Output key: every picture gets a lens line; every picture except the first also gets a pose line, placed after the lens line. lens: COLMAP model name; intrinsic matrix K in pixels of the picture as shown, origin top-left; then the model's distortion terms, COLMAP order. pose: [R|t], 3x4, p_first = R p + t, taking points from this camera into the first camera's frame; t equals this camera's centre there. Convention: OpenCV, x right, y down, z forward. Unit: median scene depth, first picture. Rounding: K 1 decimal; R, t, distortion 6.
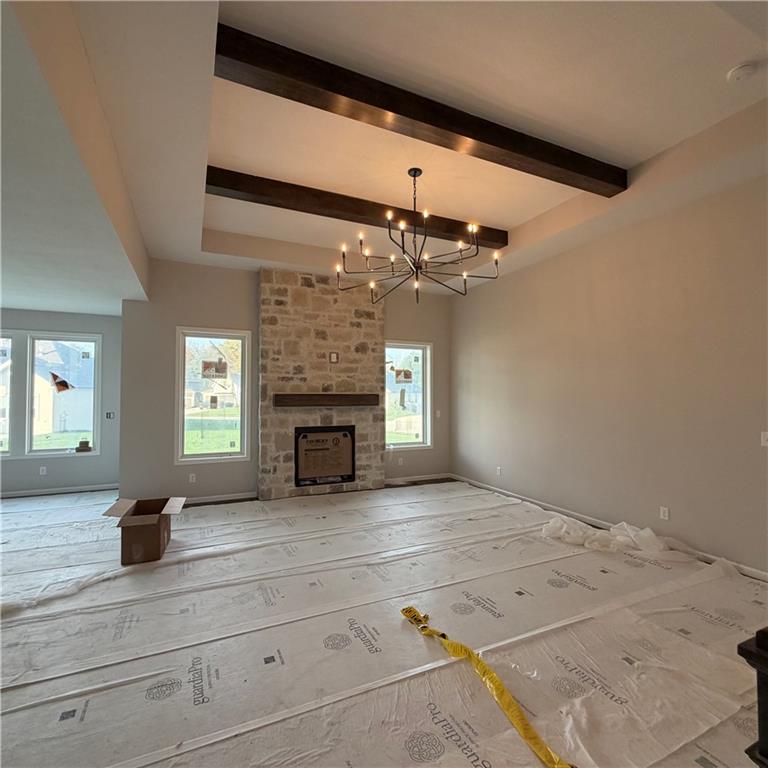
lens RADIAL K [[407.9, 0, 382.4], [0, 407.9, 383.3], [0, 0, 1]] dist [0.007465, -0.003416]
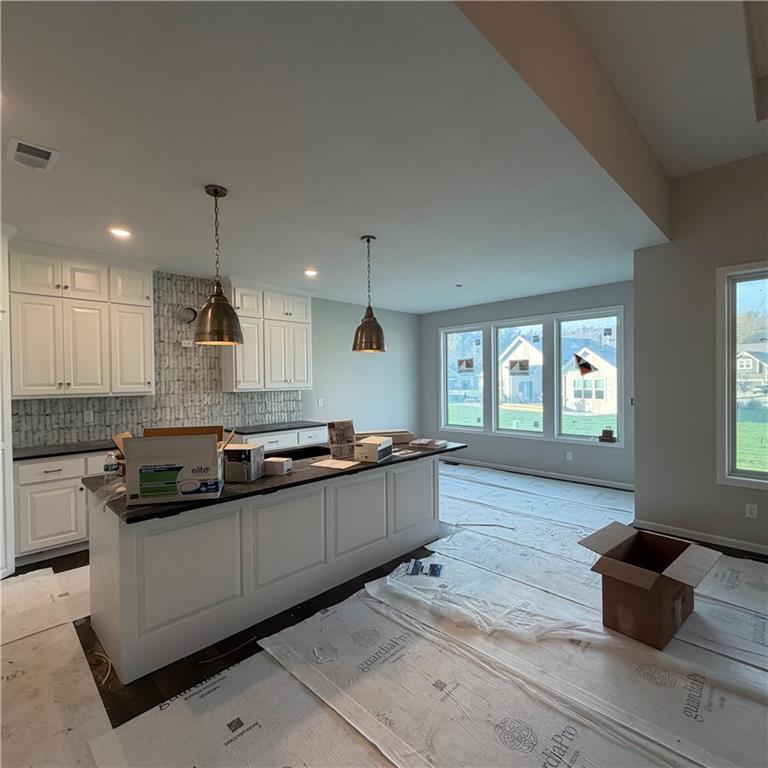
lens RADIAL K [[407.9, 0, 381.2], [0, 407.9, 385.0], [0, 0, 1]] dist [0.007465, -0.003416]
pose [[0.341366, 0.004001, -0.939922, -0.075457], [0.040598, 0.998995, 0.018997, 0.008894], [0.939053, -0.044644, 0.340861, 0.267975]]
